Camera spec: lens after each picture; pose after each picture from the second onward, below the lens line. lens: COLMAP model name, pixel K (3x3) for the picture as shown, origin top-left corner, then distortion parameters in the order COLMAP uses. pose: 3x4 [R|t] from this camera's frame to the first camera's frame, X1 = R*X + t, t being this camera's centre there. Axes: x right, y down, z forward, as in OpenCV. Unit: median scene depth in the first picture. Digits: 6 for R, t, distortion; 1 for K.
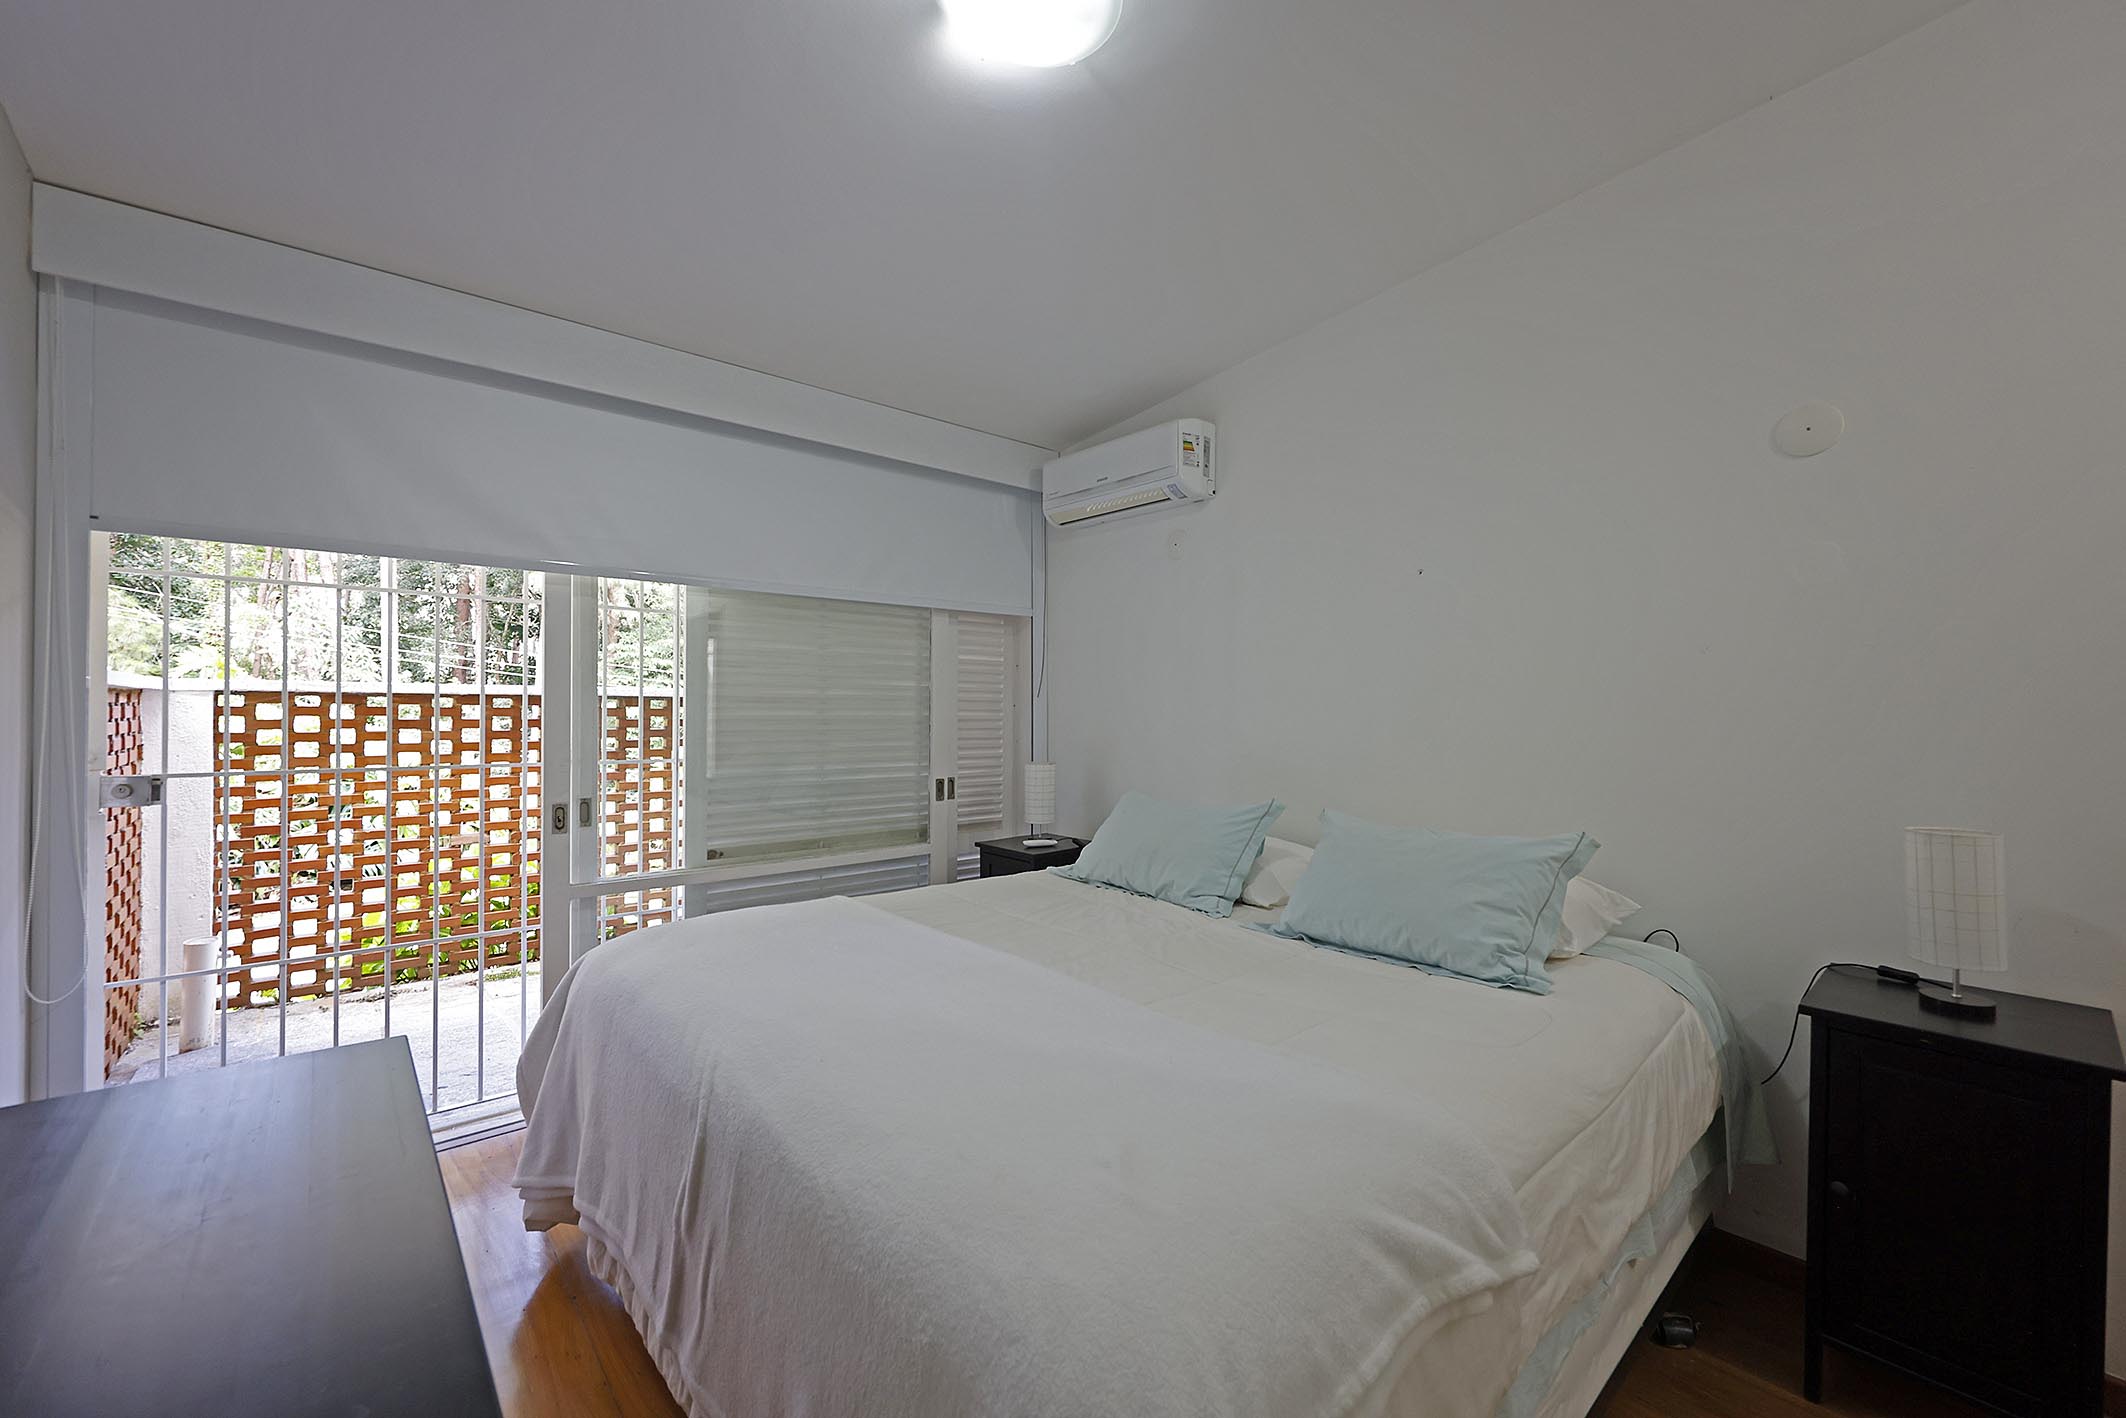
lens RADIAL K [[846.8, 0, 1052.7], [0, 846.8, 712.8], [0, 0, 1]] dist [0.001351, -0.000269]
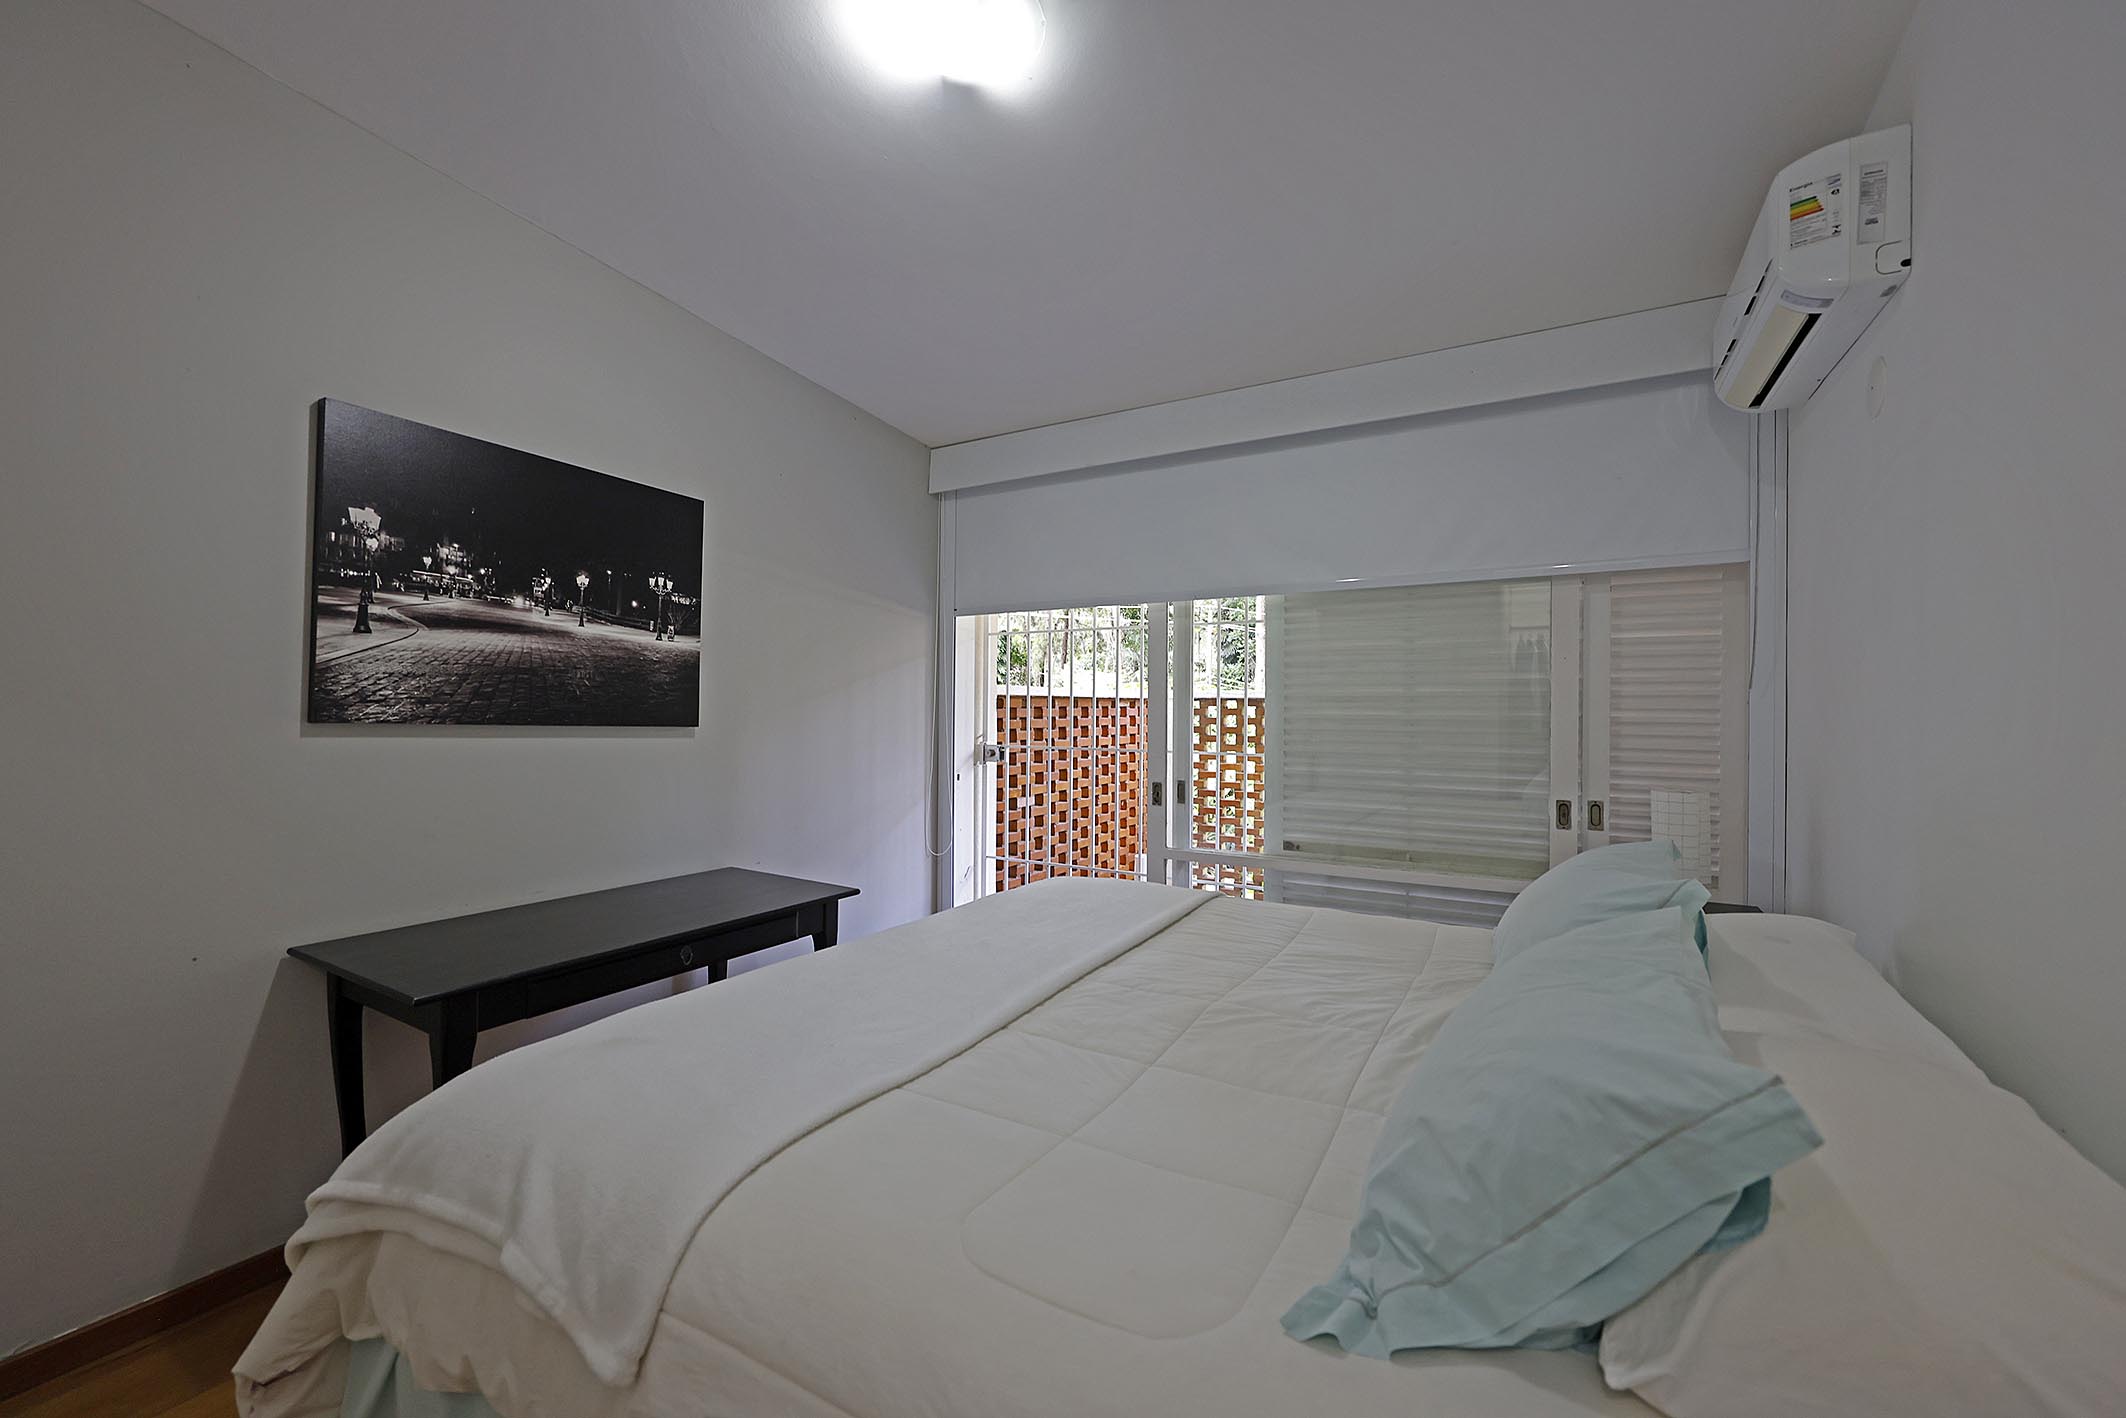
lens RADIAL K [[846.8, 0, 1056.6], [0, 846.8, 707.0], [0, 0, 1]] dist [0.001351, -0.000269]
pose [[0.328423, -0.006917, -0.944505, 0.499726], [-0.002206, 0.999965, -0.008090, 0.002630], [0.944528, 0.004741, 0.328396, 0.380420]]
